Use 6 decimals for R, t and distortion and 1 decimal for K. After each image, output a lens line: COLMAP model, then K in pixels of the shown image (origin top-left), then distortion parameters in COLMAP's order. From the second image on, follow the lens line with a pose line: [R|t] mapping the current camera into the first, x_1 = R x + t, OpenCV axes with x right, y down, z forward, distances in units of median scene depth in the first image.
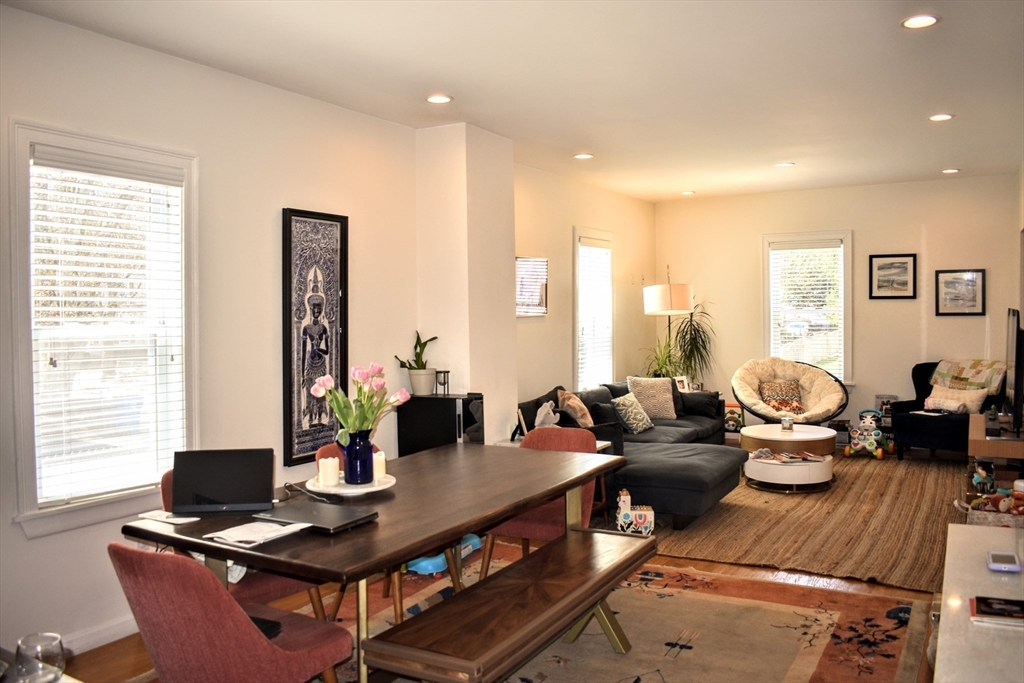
lens RADIAL K [[806.6, 0, 512.0], [0, 806.6, 341.5], [0, 0, 1]] dist [-0.091632, 0.006650]
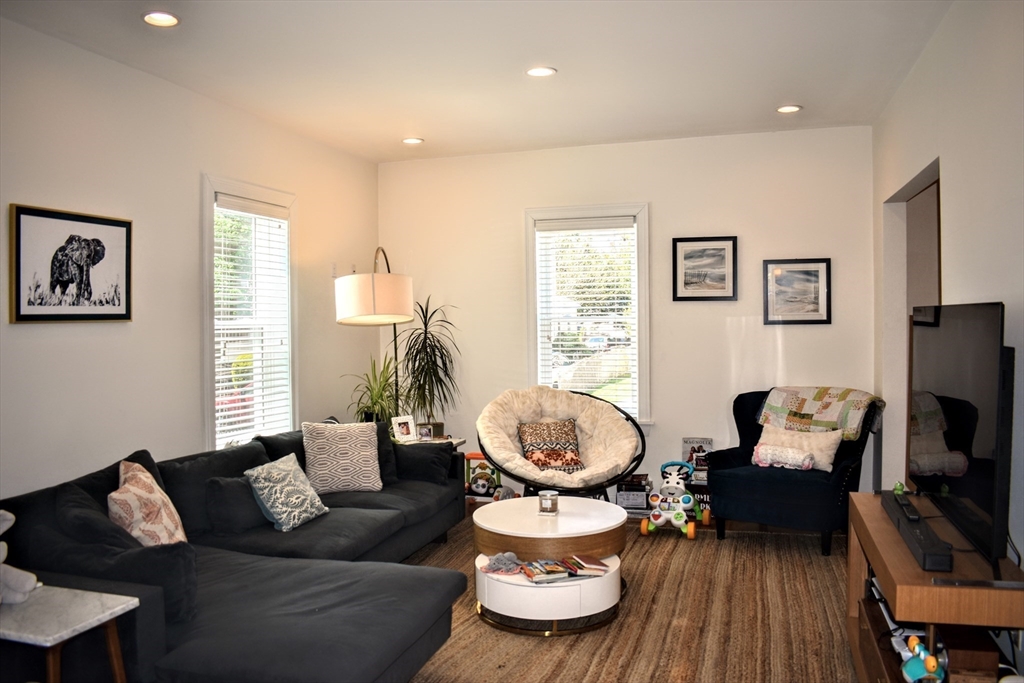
lens RADIAL K [[806.6, 0, 512.0], [0, 806.6, 341.5], [0, 0, 1]] dist [-0.091632, 0.006650]
pose [[0.972216, -0.001916, 0.234079, 0.153074], [0.006173, 0.999829, -0.017458, -0.006657], [-0.234005, 0.018418, 0.972061, 0.358077]]
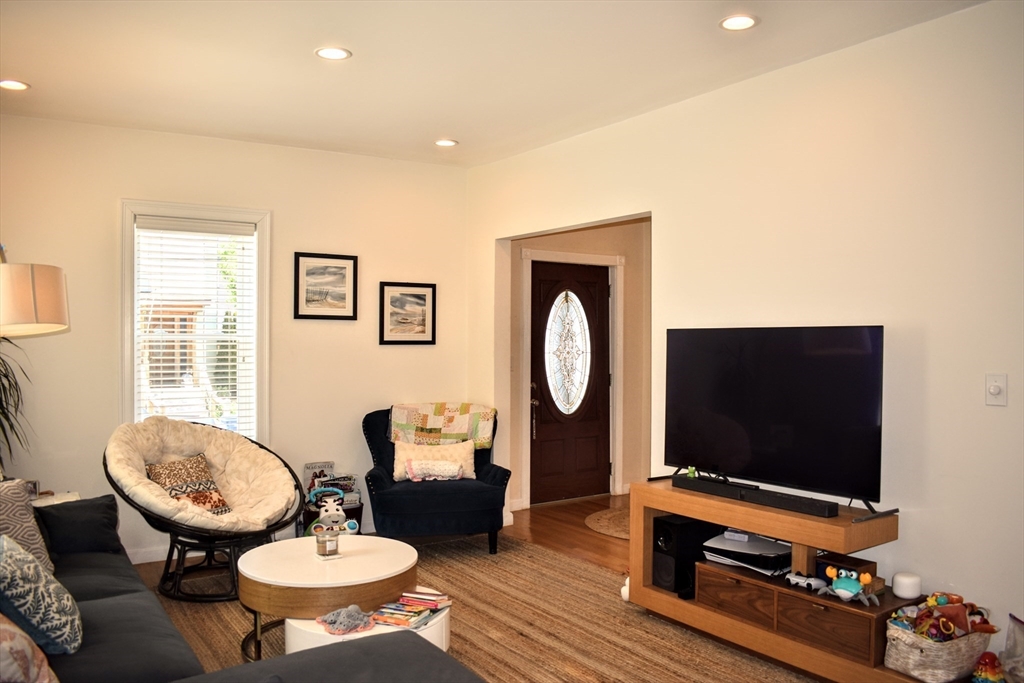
lens RADIAL K [[806.6, 0, 512.0], [0, 806.6, 341.5], [0, 0, 1]] dist [-0.091632, 0.006650]
pose [[0.434116, 0.017149, 0.900694, -0.070186], [0.029238, 0.999024, -0.033113, -0.007841], [-0.900382, 0.040709, 0.433191, 0.572193]]
